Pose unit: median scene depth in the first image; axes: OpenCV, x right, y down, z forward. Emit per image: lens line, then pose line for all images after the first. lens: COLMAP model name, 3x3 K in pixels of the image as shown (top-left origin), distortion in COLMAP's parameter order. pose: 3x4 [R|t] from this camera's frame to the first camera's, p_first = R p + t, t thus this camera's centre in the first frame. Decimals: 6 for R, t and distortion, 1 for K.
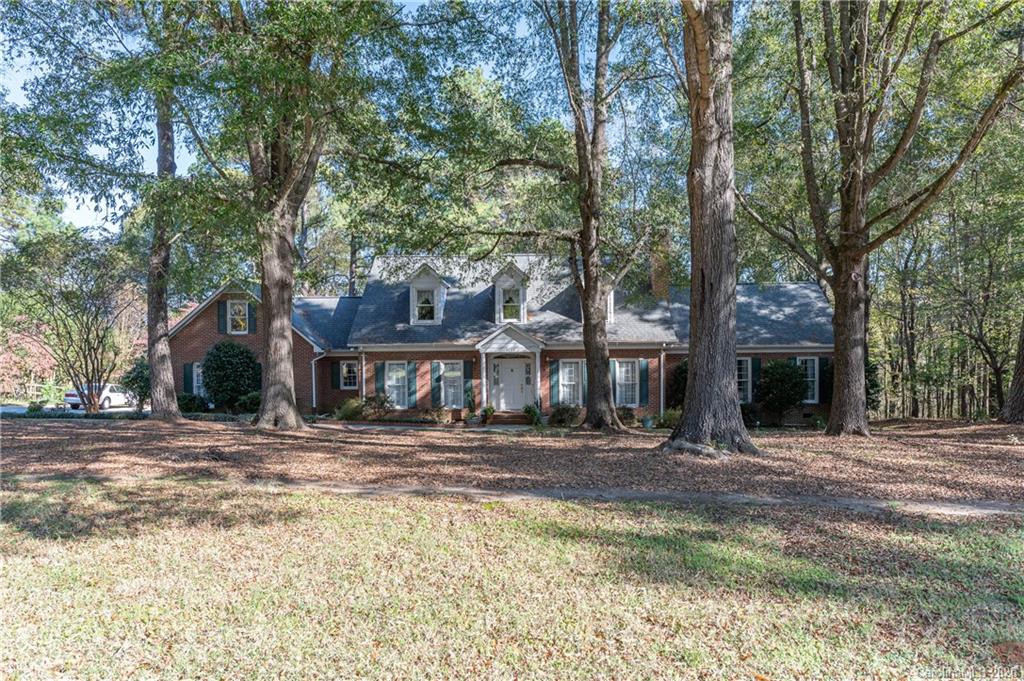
lens RADIAL K [[711.7, 0, 512.0], [0, 711.7, 340.5], [0, 0, 1]] dist [0.000167, -0.018893]
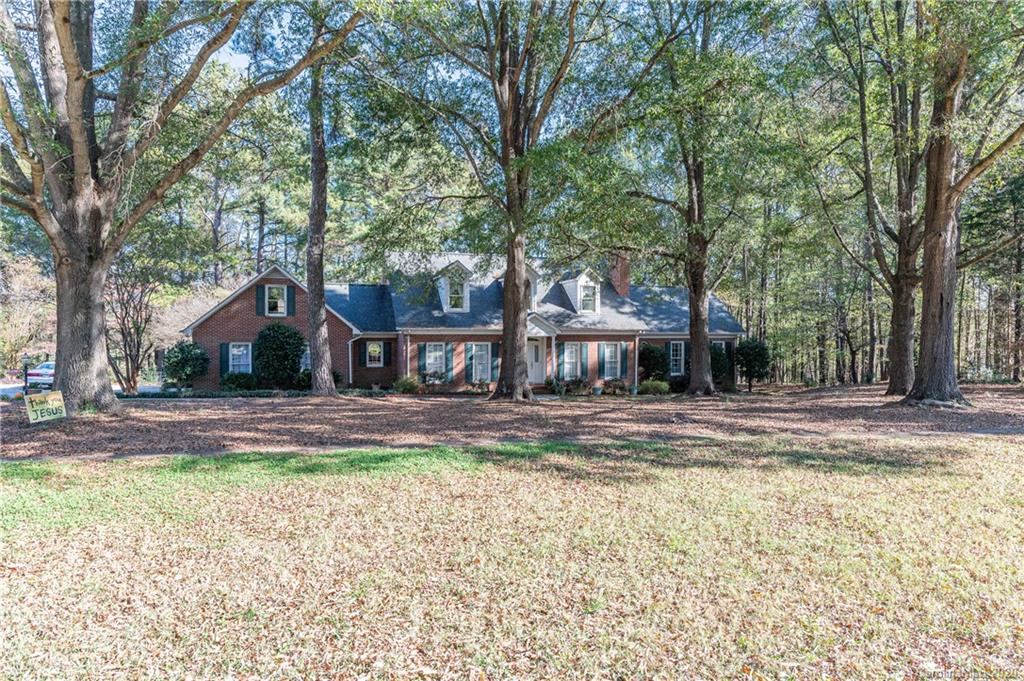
lens RADIAL K [[620.0, 0, 512.0], [0, 620.0, 340.5], [0, 0, 1]] dist [-0.001899, -0.000194]
pose [[0.940382, 0.007777, 0.340031, -0.392182], [-0.018125, 0.999464, 0.027266, -0.004739], [-0.339636, -0.031804, 0.940019, -0.000918]]
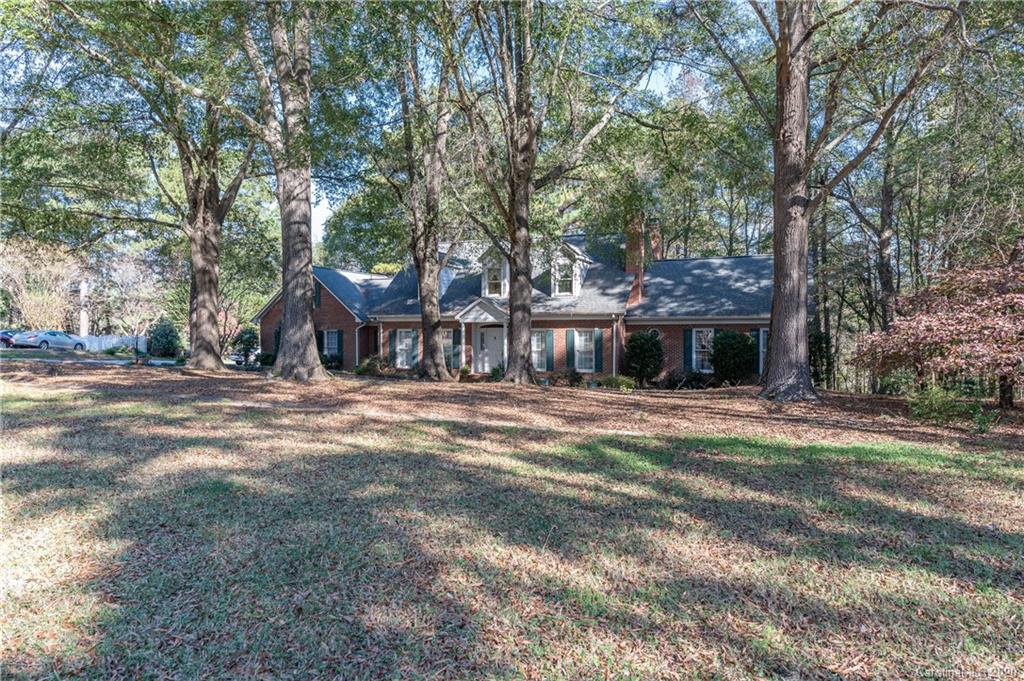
lens RADIAL K [[711.7, 0, 512.0], [0, 711.7, 340.5], [0, 0, 1]] dist [0.000167, -0.018893]
pose [[0.931768, 0.012471, -0.362839, 0.457712], [-0.002020, 0.999572, 0.029171, 0.011717], [0.363048, -0.026448, 0.931395, -0.078085]]
